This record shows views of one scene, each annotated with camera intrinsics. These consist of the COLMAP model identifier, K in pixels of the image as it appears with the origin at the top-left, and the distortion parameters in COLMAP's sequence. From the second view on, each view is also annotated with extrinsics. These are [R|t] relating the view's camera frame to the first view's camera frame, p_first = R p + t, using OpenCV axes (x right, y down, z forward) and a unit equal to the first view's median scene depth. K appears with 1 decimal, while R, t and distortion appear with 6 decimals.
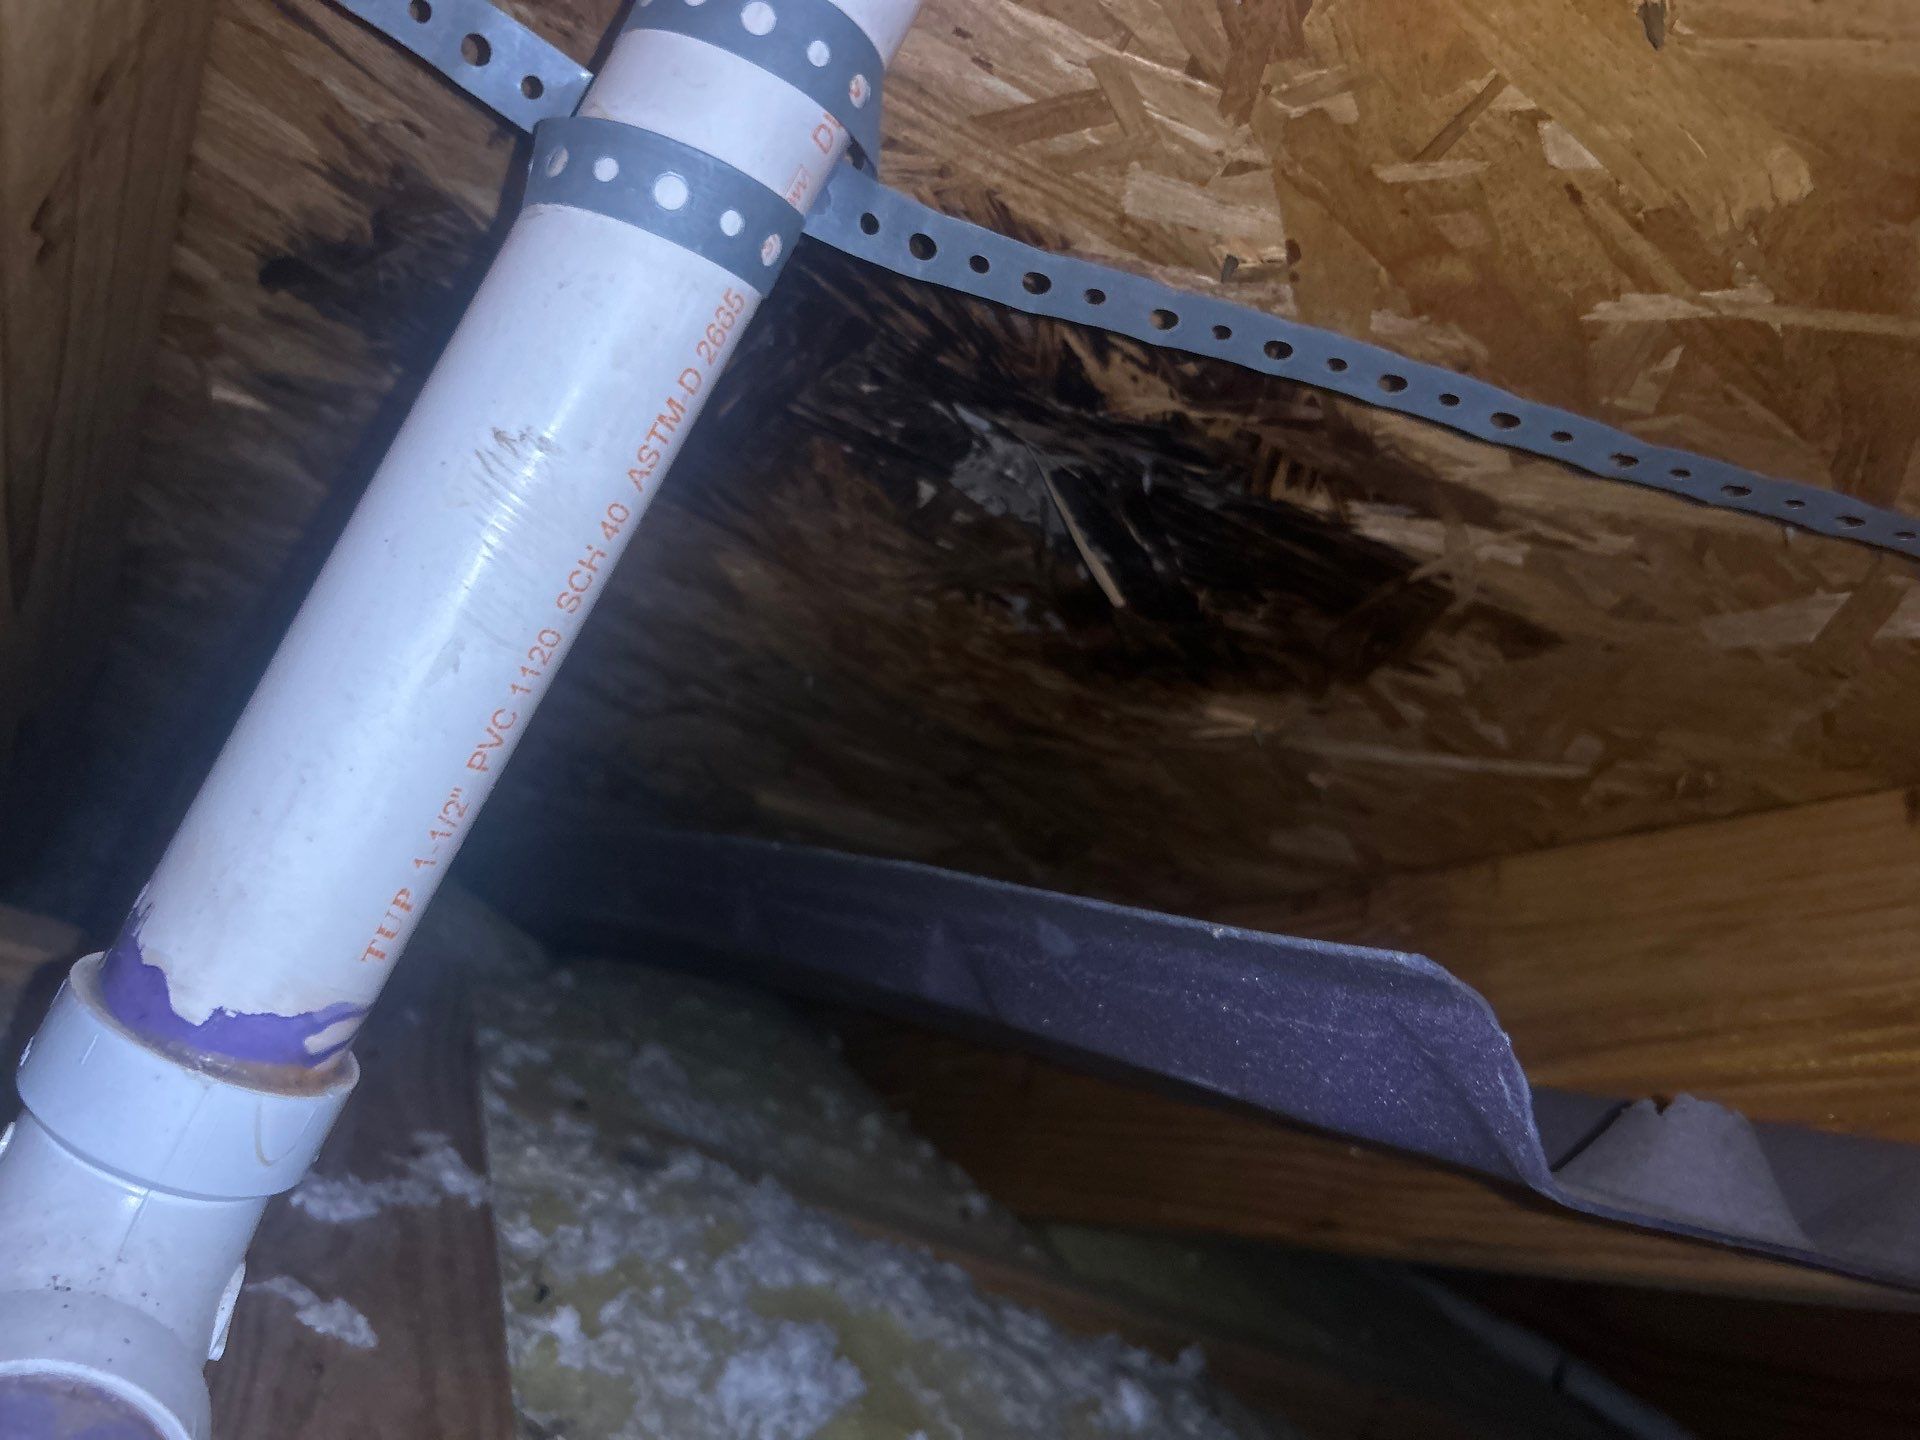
lens RADIAL K [[1474.2, 0, 943.8], [0, 1474.2, 726.0], [0, 0, 1]] dist [0.006563, 0.003477]
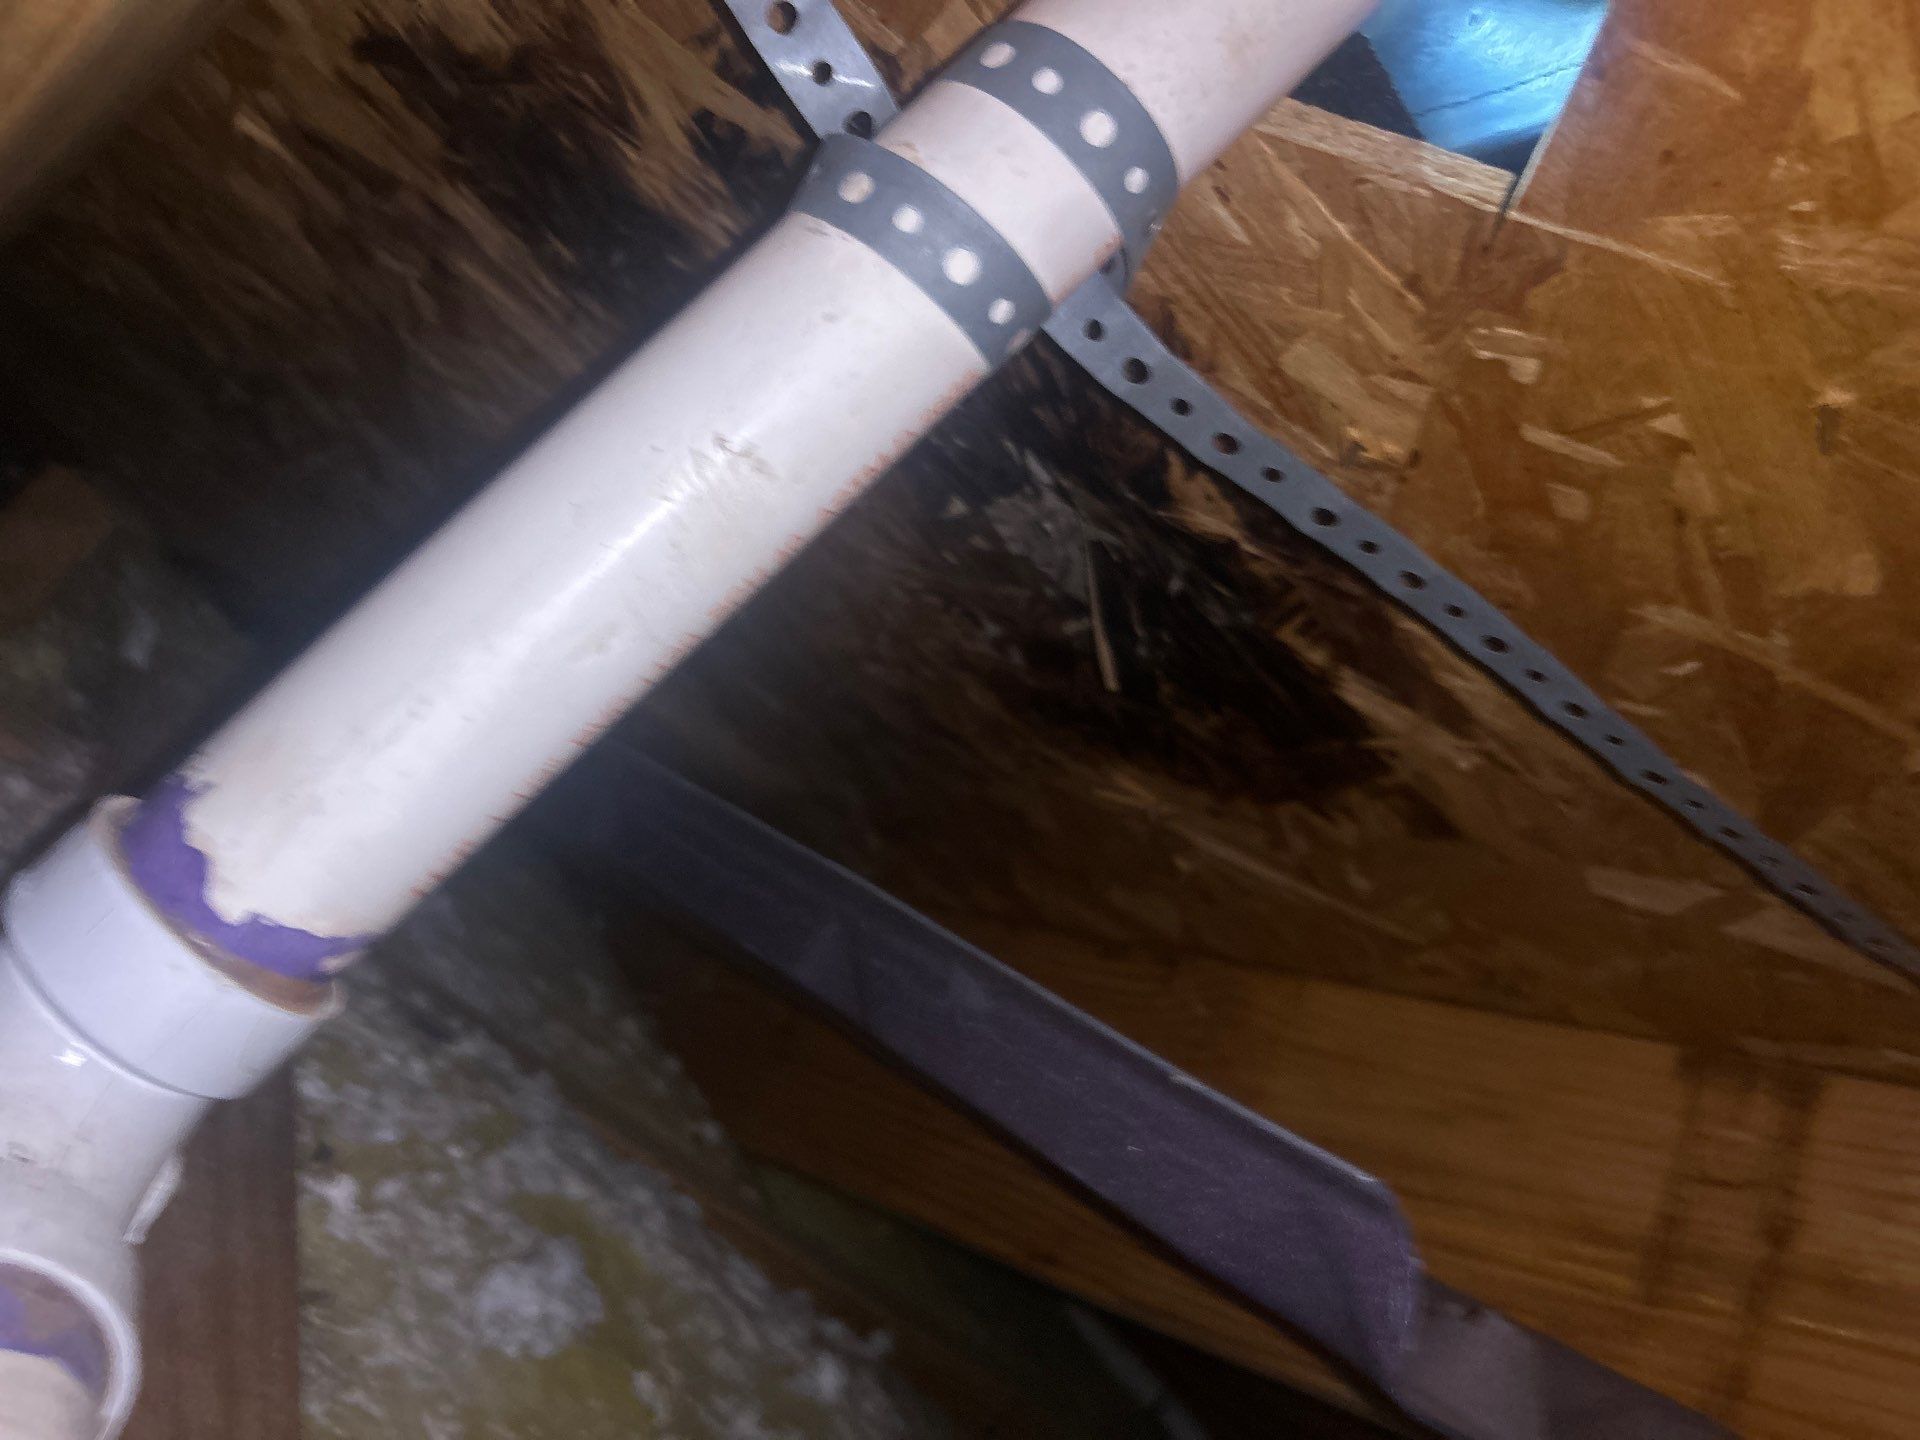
lens RADIAL K [[1465.6, 0, 974.4], [0, 1465.6, 738.9], [0, 0, 1]] dist [0.038783, -0.047809]
pose [[0.935086, 0.311117, 0.169767, -0.128943], [-0.320943, 0.946518, 0.033168, -0.049818], [-0.150369, -0.085501, 0.984926, -0.003738]]
